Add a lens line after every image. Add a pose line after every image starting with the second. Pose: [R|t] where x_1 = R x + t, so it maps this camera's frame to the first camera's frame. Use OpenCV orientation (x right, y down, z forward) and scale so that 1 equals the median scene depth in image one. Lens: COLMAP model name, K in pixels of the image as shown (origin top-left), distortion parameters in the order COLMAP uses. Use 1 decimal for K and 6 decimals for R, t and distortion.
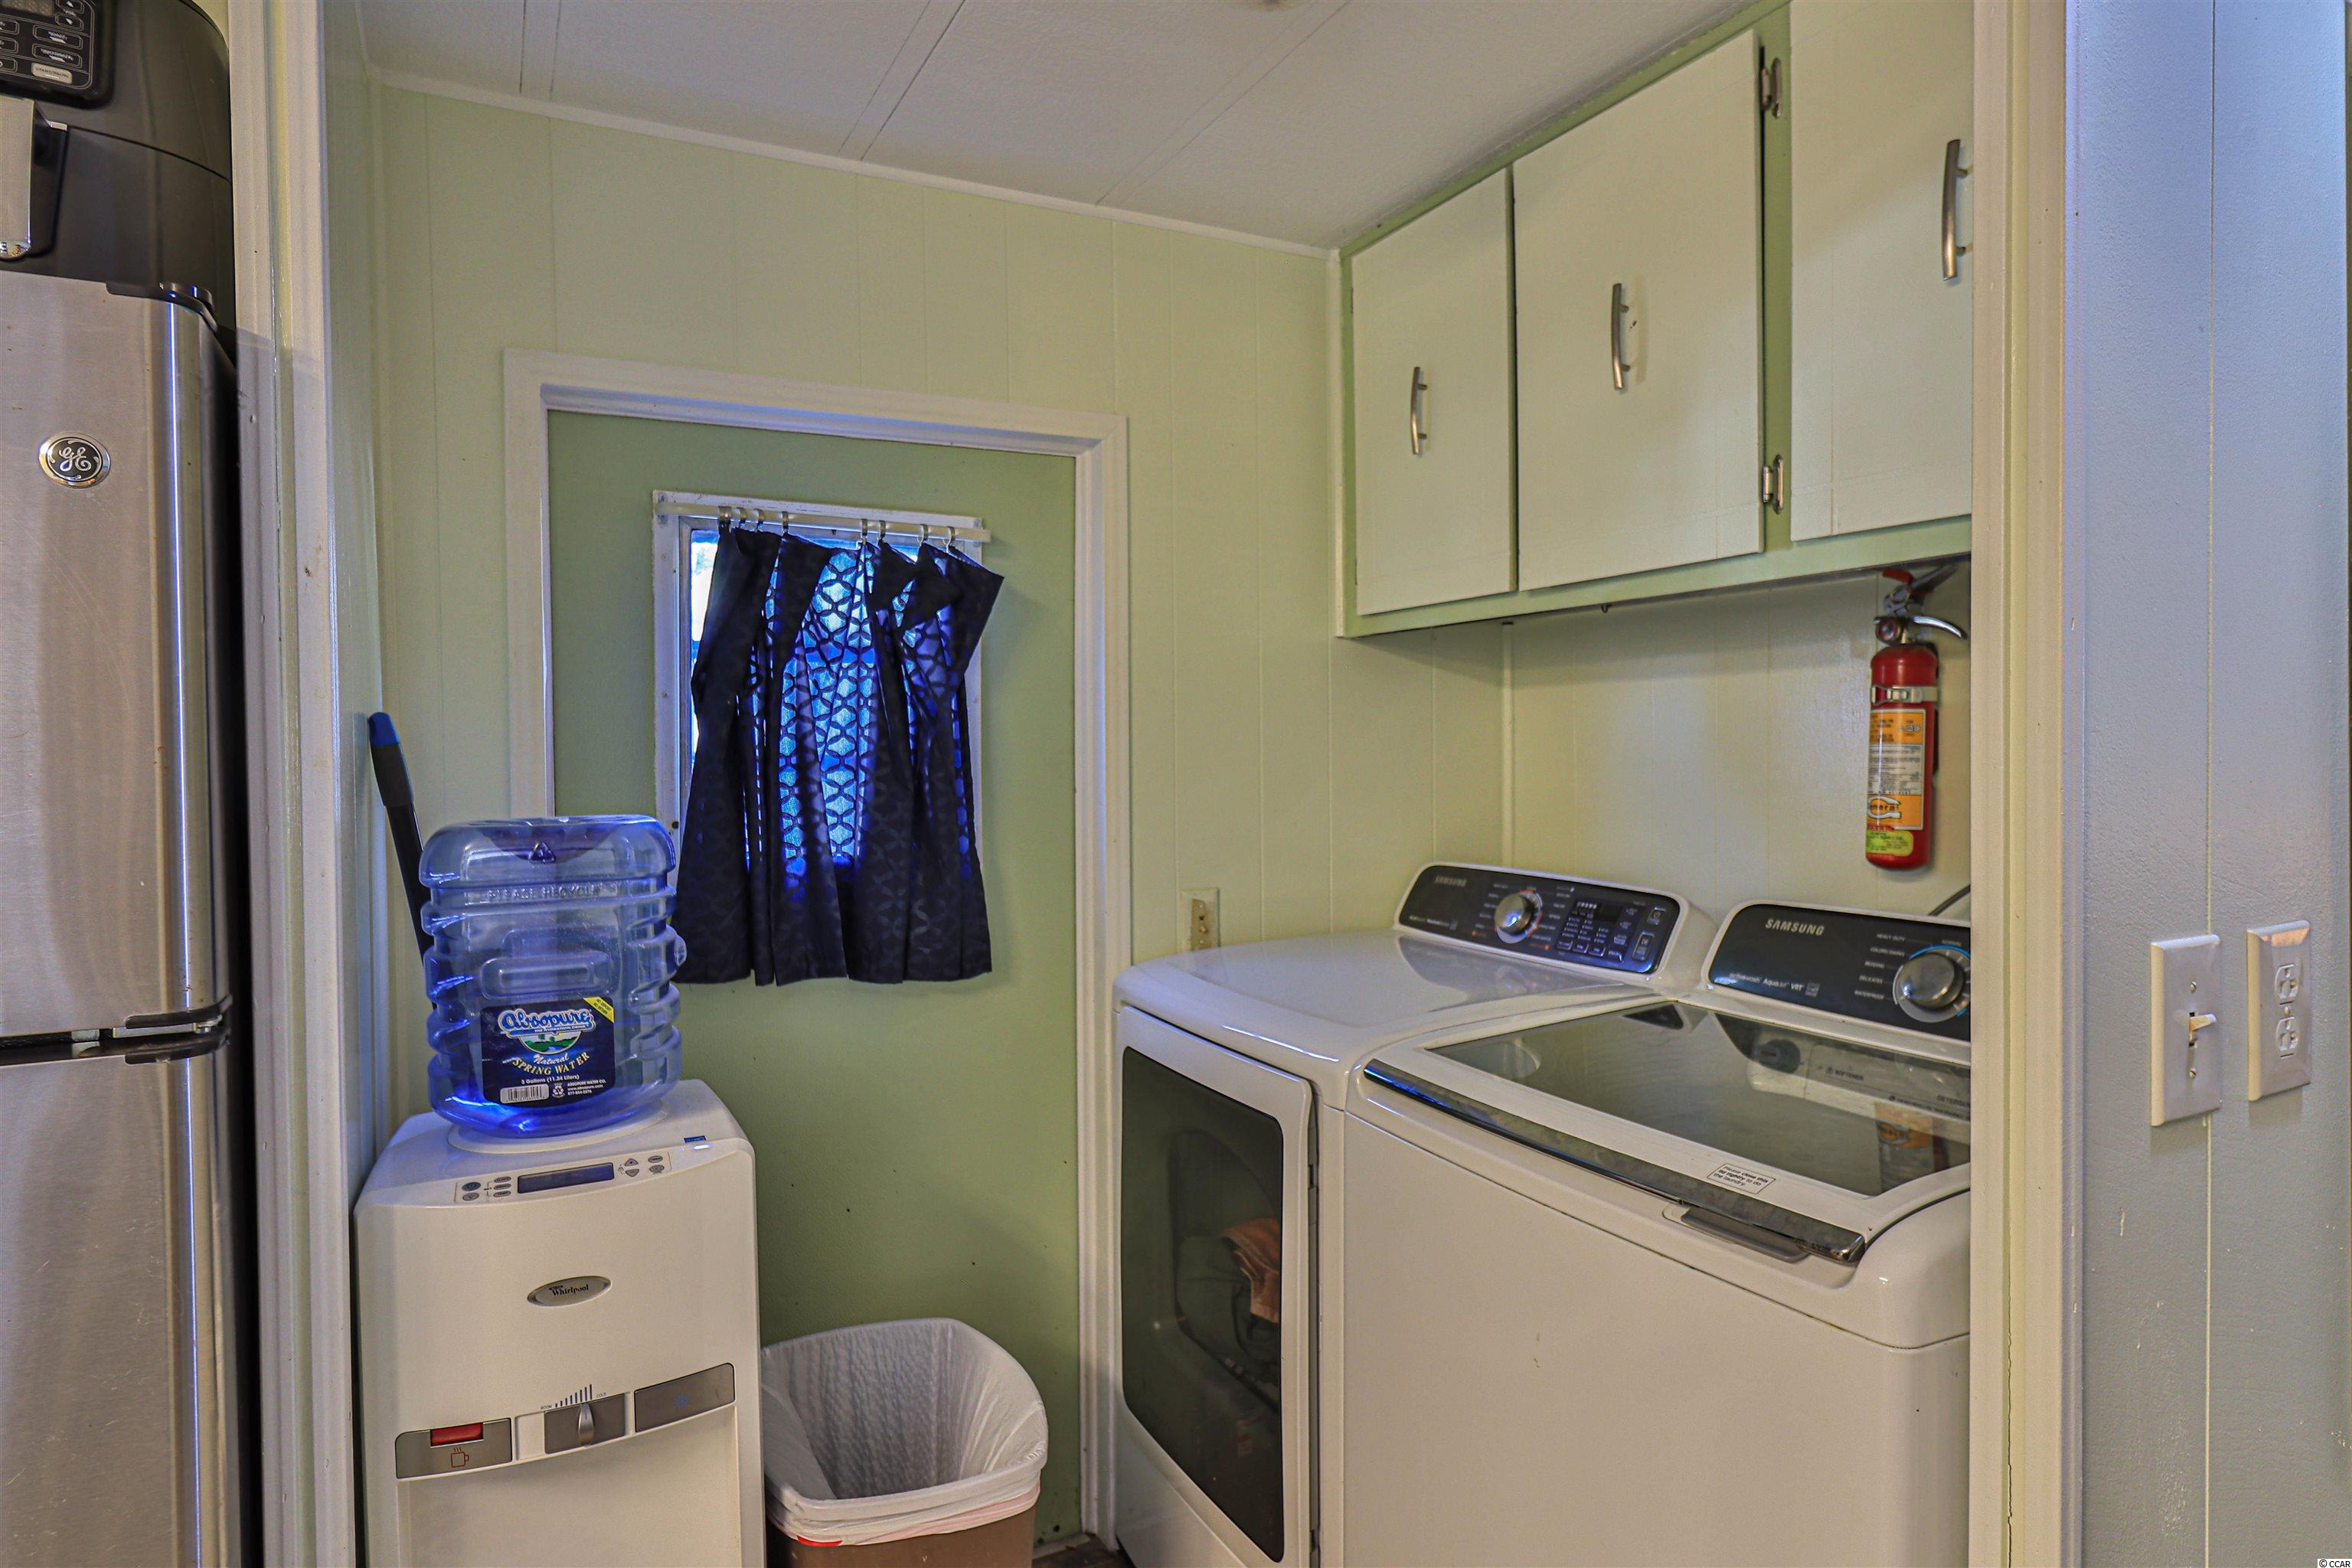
lens RADIAL K [[1317.1, 0, 1187.8], [0, 1317.1, 768.8], [0, 0, 1]] dist [0.001183, -0.000854]
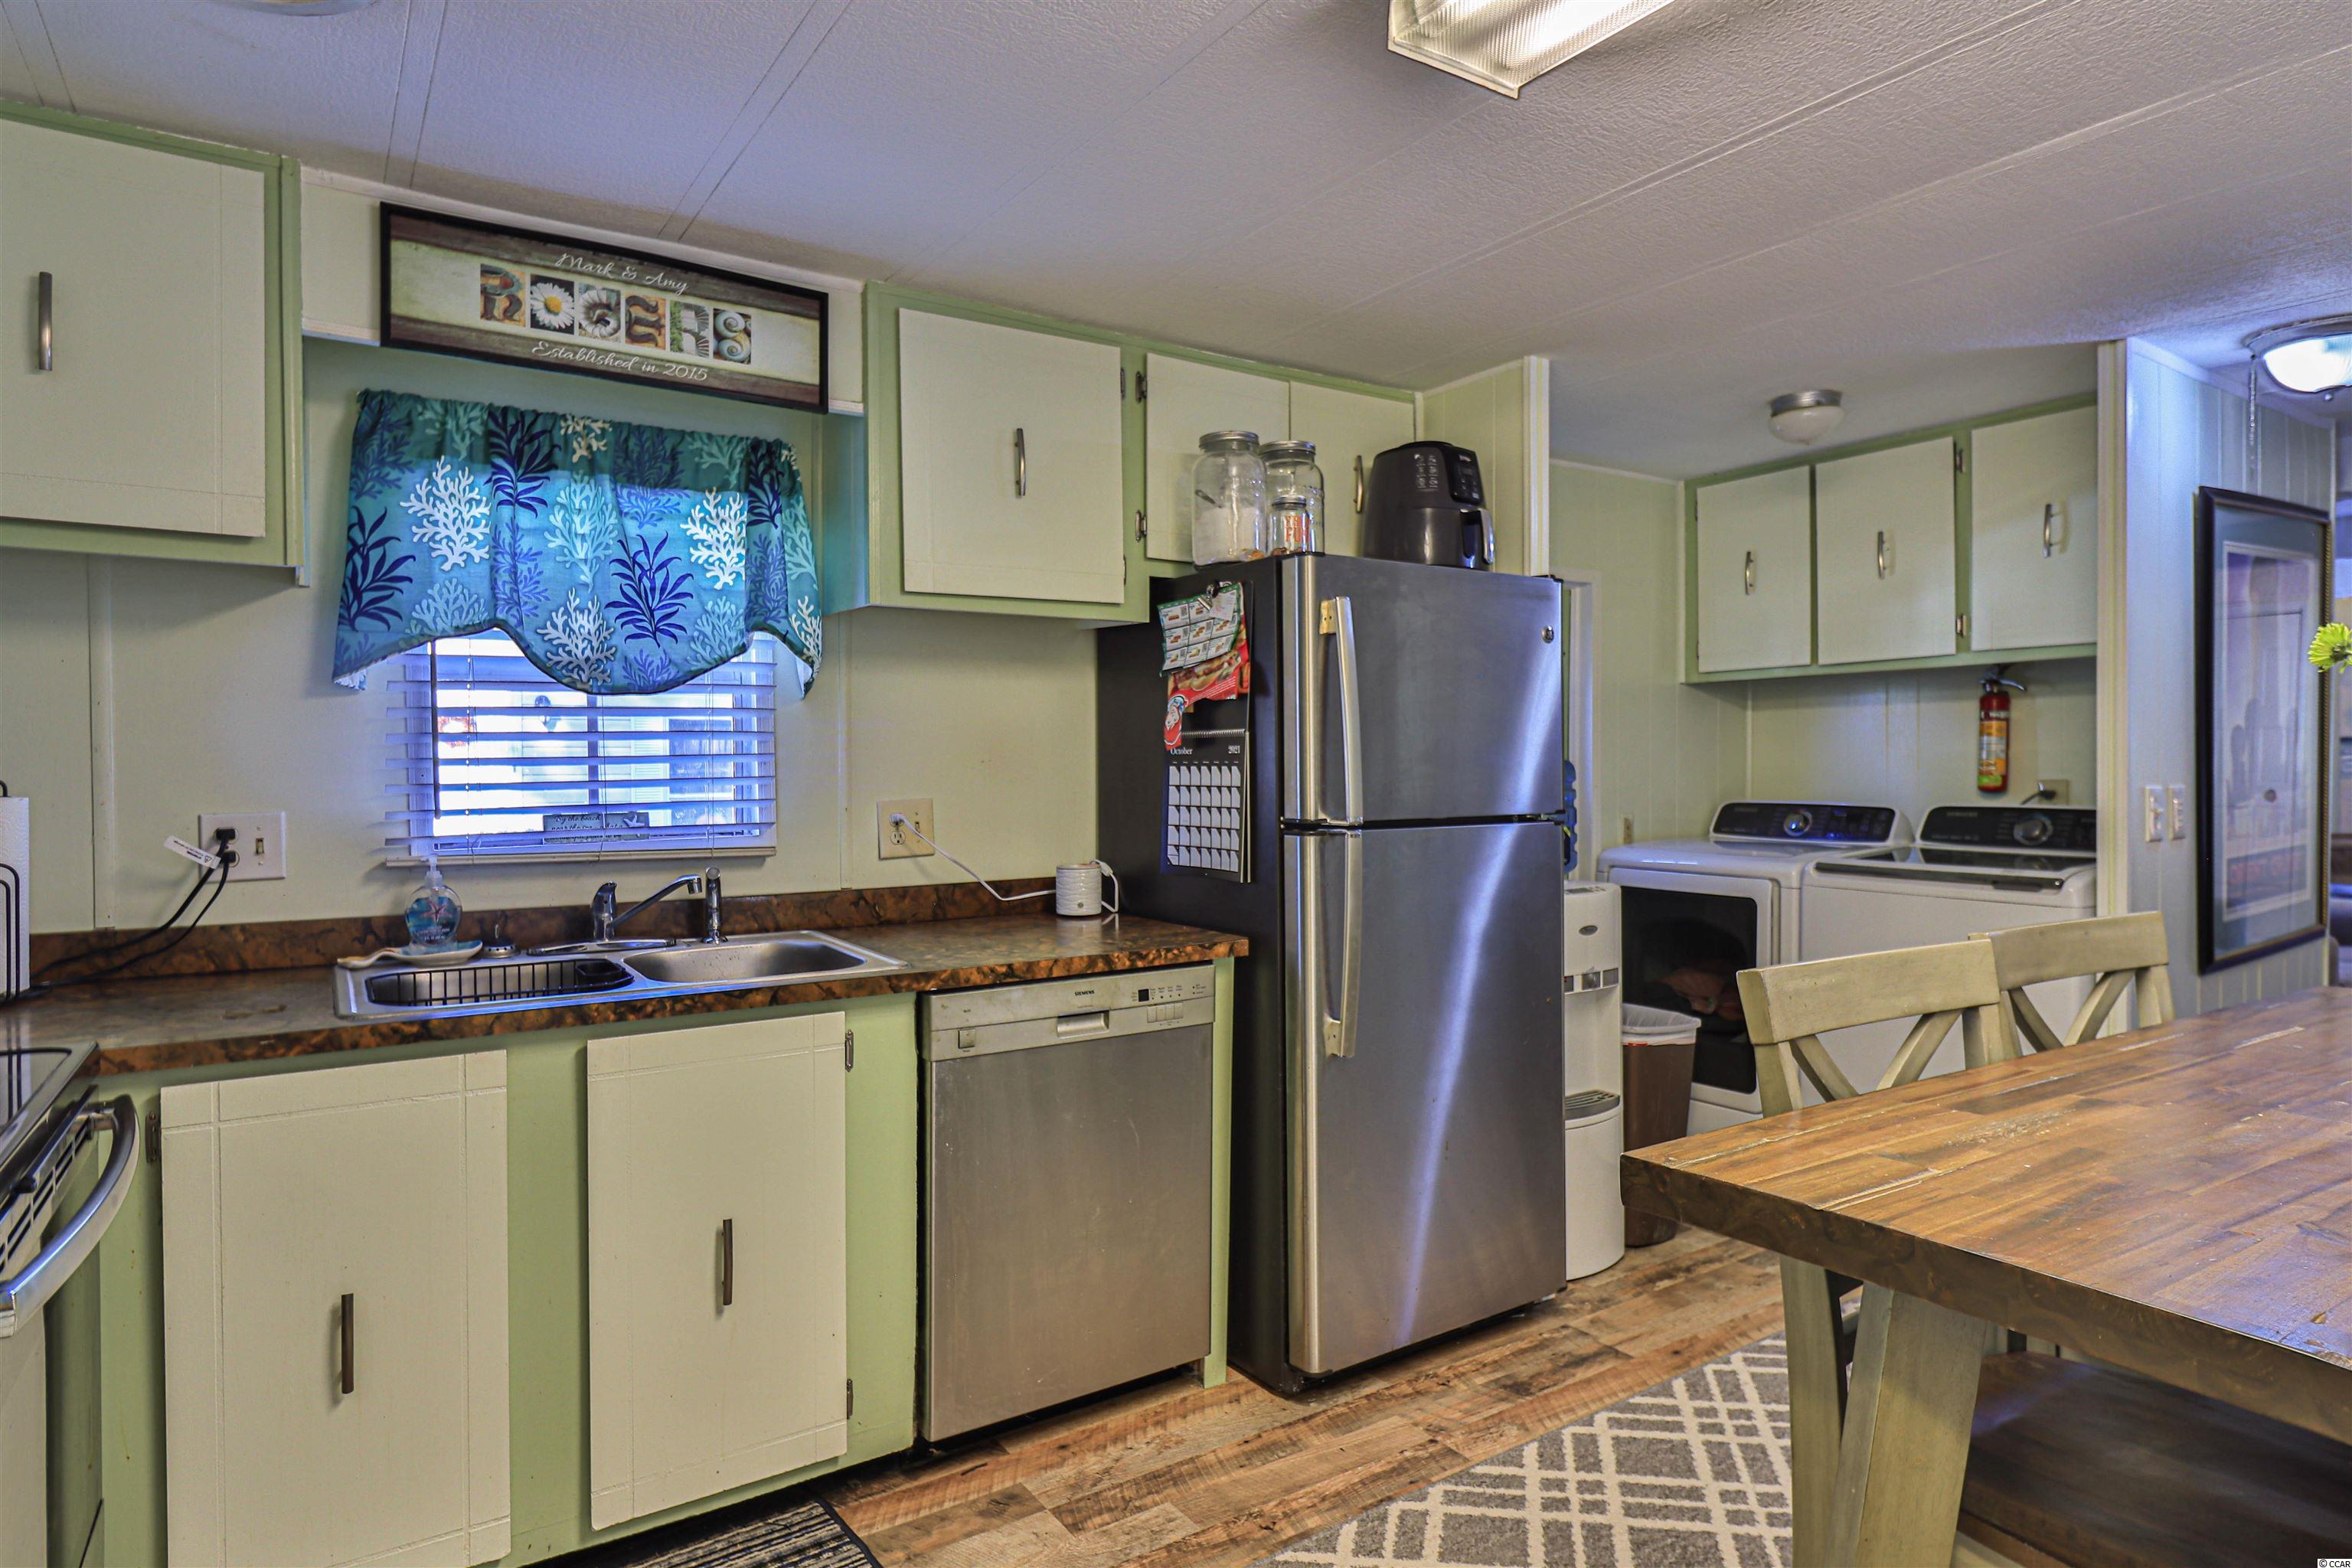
lens RADIAL K [[1317.1, 0, 1187.8], [0, 1317.1, 768.8], [0, 0, 1]] dist [0.001183, -0.000854]
pose [[0.993104, 0.007106, 0.117021, -1.049126], [-0.005034, 0.999826, -0.017986, 0.080453], [-0.117128, 0.017273, 0.992967, -1.031358]]
